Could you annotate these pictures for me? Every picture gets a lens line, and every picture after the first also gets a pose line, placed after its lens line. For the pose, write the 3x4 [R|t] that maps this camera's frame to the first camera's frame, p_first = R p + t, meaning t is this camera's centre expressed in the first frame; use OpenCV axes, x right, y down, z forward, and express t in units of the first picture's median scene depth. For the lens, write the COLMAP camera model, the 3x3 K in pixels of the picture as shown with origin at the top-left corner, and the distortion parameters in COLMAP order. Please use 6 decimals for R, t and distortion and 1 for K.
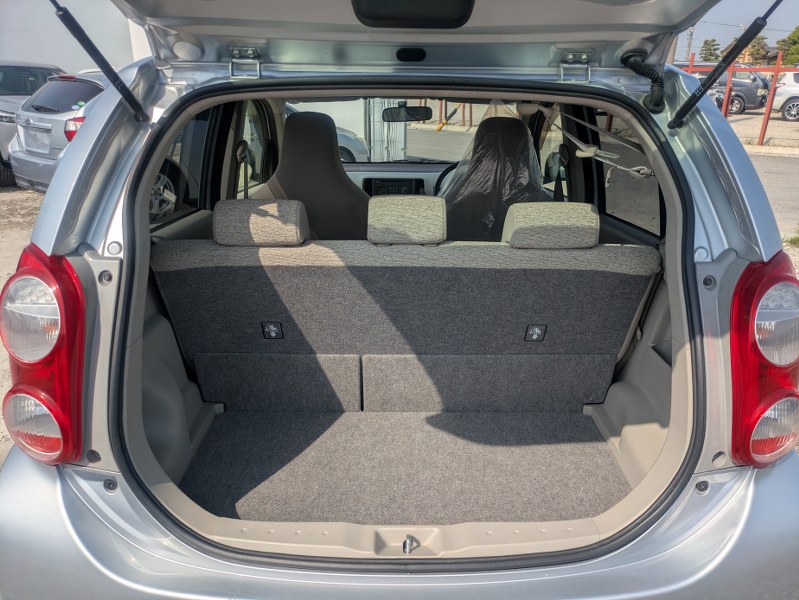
lens RADIAL K [[612.3, 0, 401.5], [0, 612.3, 315.2], [0, 0, 1]] dist [0.014474, -0.002395]
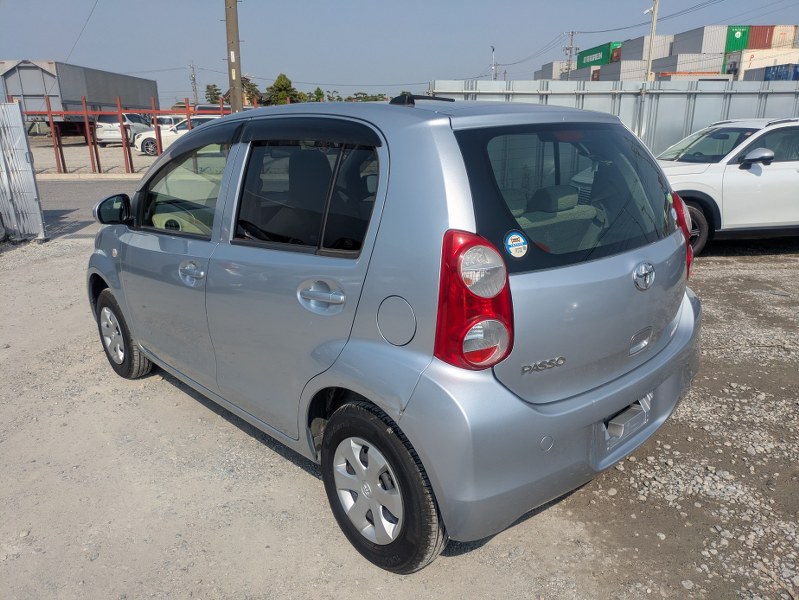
lens RADIAL K [[619.8, 0, 422.6], [0, 619.8, 310.4], [0, 0, 1]] dist [0.010038, -0.003361]
pose [[0.722338, -0.211526, 0.658395, -0.110780], [0.256881, 0.966022, 0.028530, 0.001132], [-0.642059, 0.148521, 0.752131, -0.006656]]
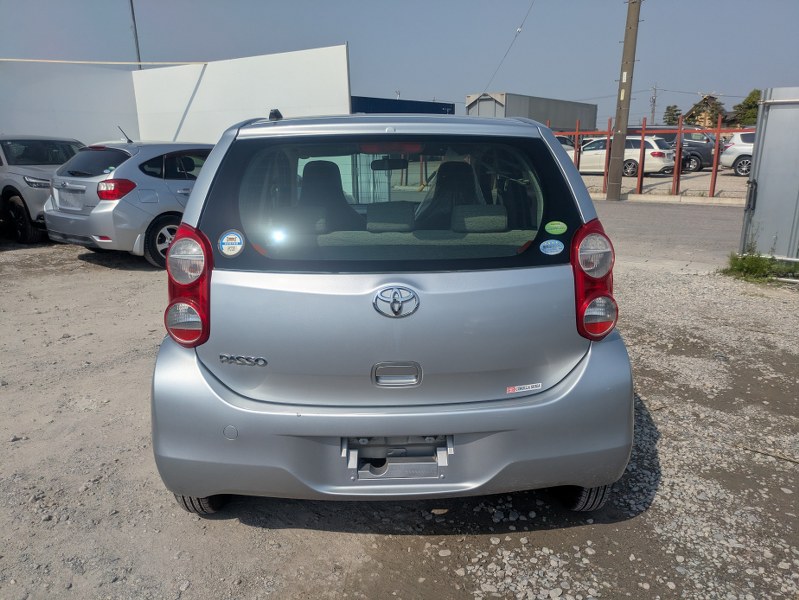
lens RADIAL K [[619.1, 0, 407.4], [0, 619.1, 311.9], [0, 0, 1]] dist [0.011131, -0.009856]
pose [[0.999109, -0.028382, 0.031221, -0.000426], [0.031561, 0.993807, -0.106540, 0.023737], [-0.028004, 0.107430, 0.993818, -0.053159]]
